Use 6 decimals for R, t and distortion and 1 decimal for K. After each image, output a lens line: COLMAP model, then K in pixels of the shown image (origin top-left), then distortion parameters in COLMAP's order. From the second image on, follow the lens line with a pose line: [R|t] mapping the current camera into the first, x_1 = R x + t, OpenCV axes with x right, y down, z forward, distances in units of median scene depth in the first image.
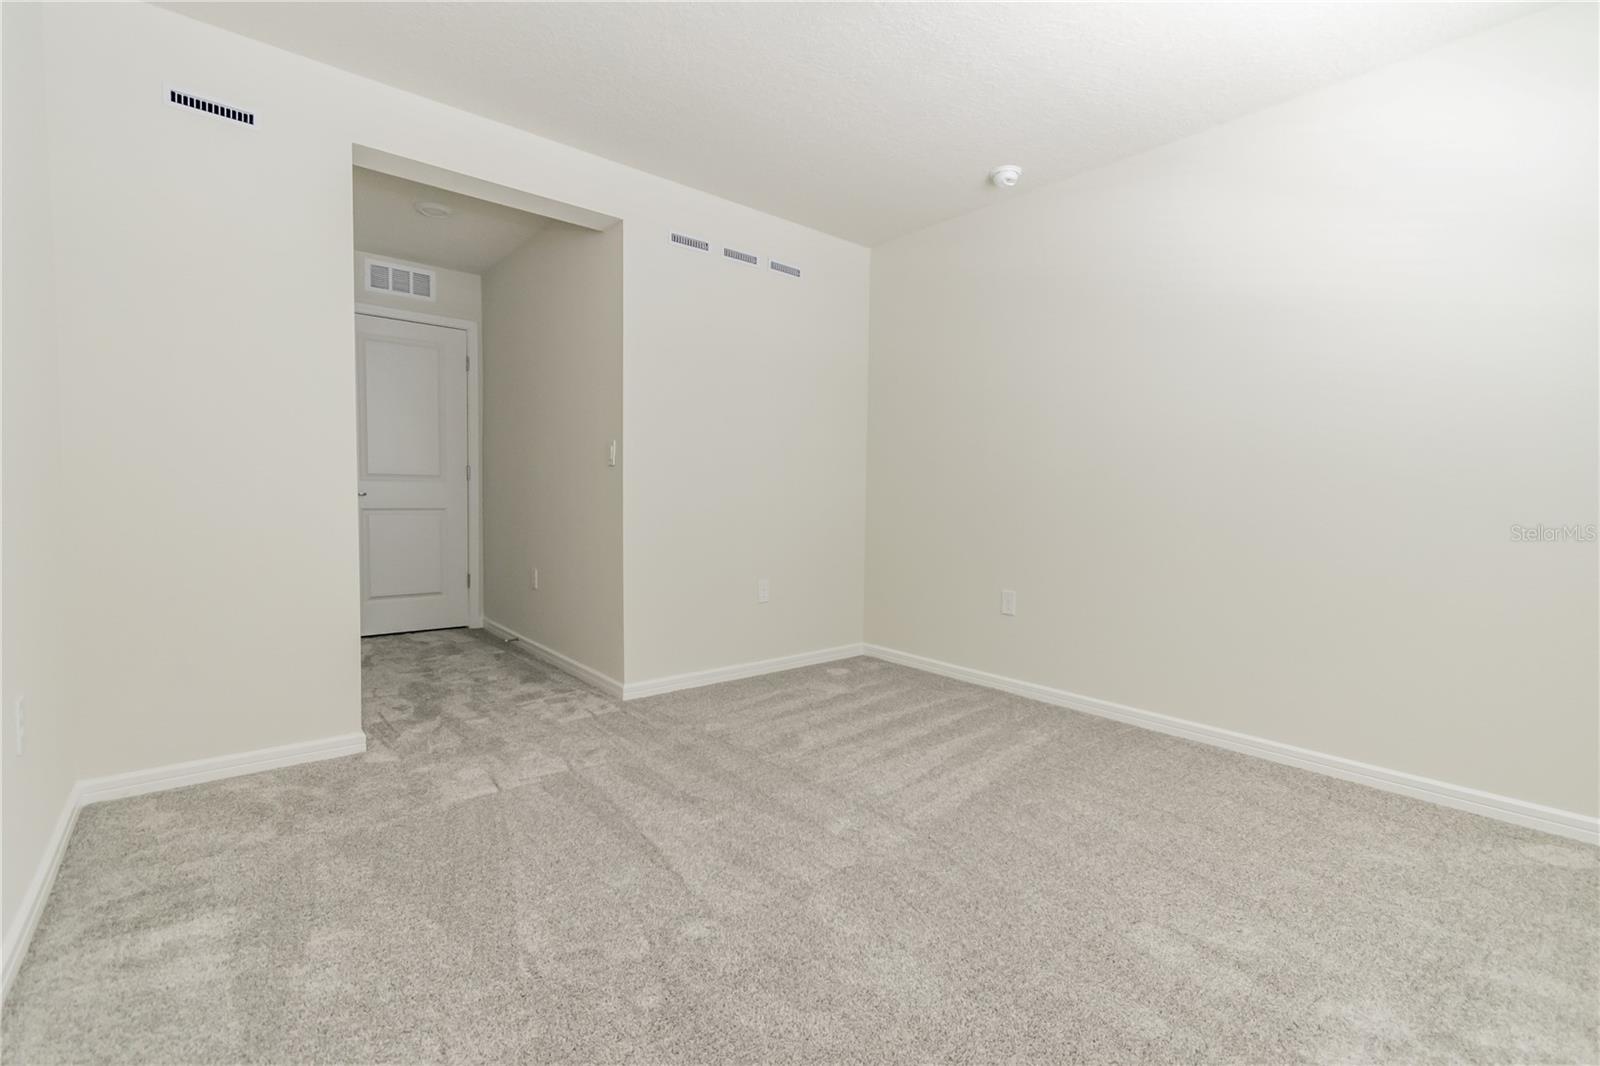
lens RADIAL K [[710.6, 0, 788.8], [0, 710.6, 532.1], [0, 0, 1]] dist [0.000181, -0.000061]
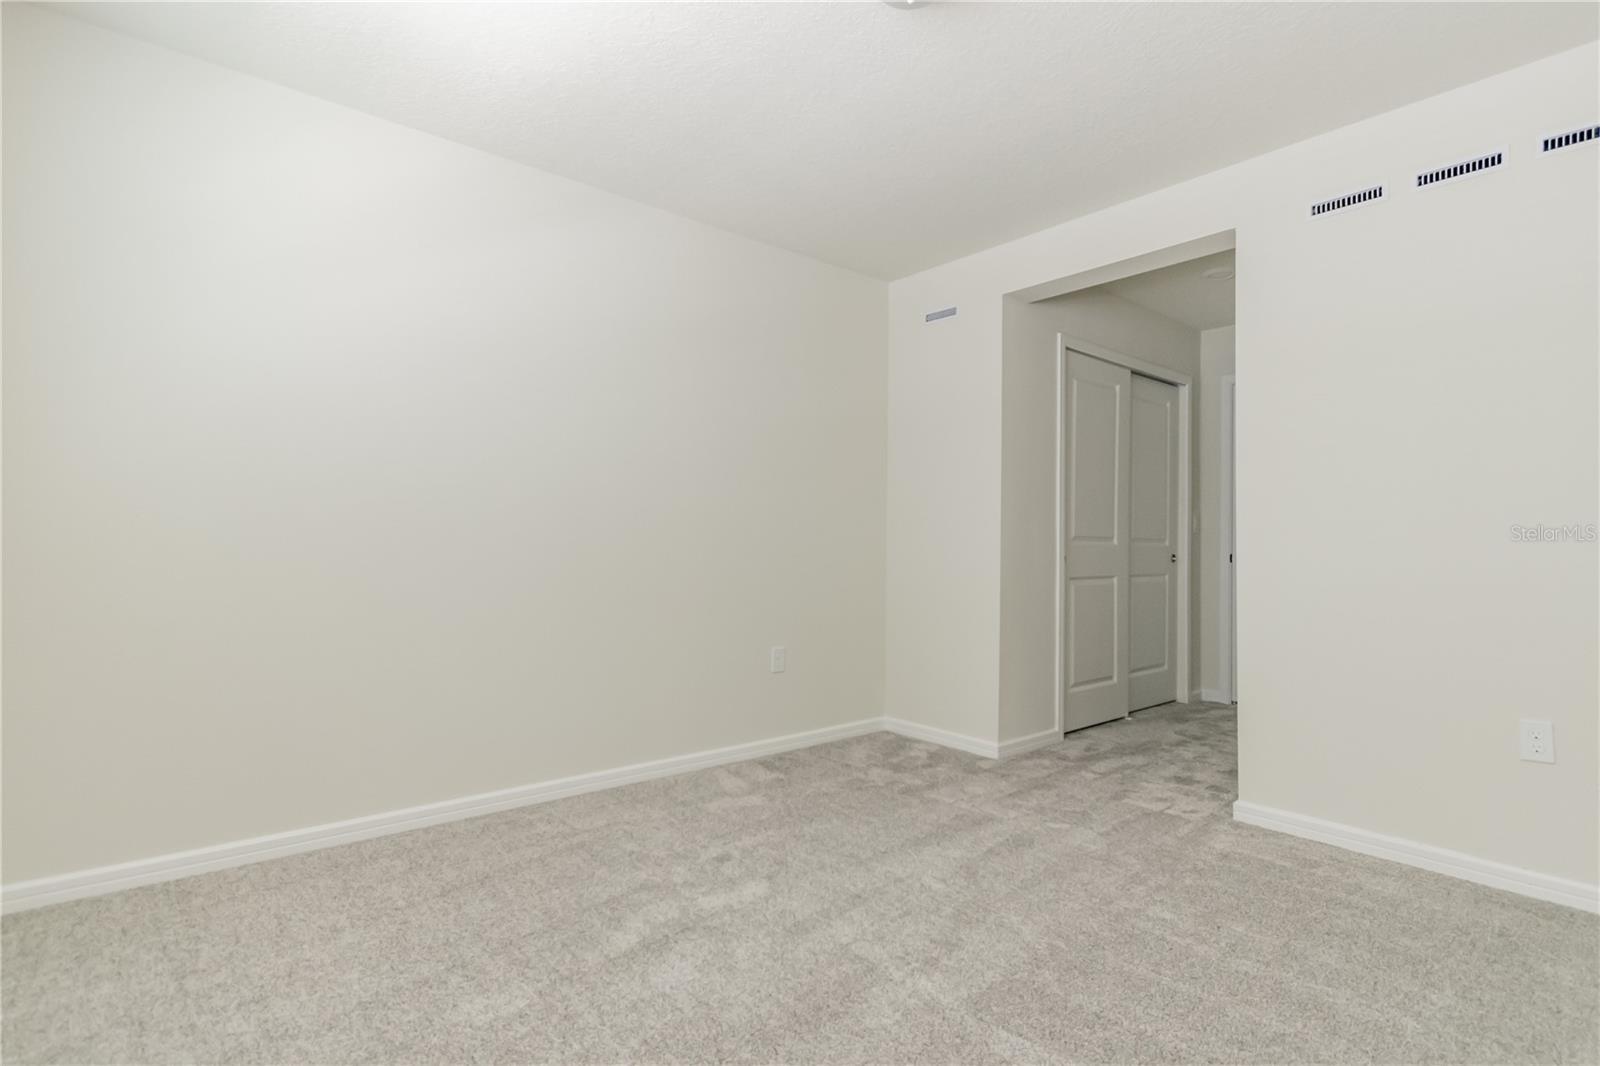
lens RADIAL K [[710.6, 0, 788.8], [0, 710.6, 532.1], [0, 0, 1]] dist [0.000181, -0.000061]
pose [[0.036438, -0.036292, -0.998677, 0.587812], [-0.069045, 0.996861, -0.038745, -0.016917], [0.996948, 0.070365, 0.033818, 0.492772]]
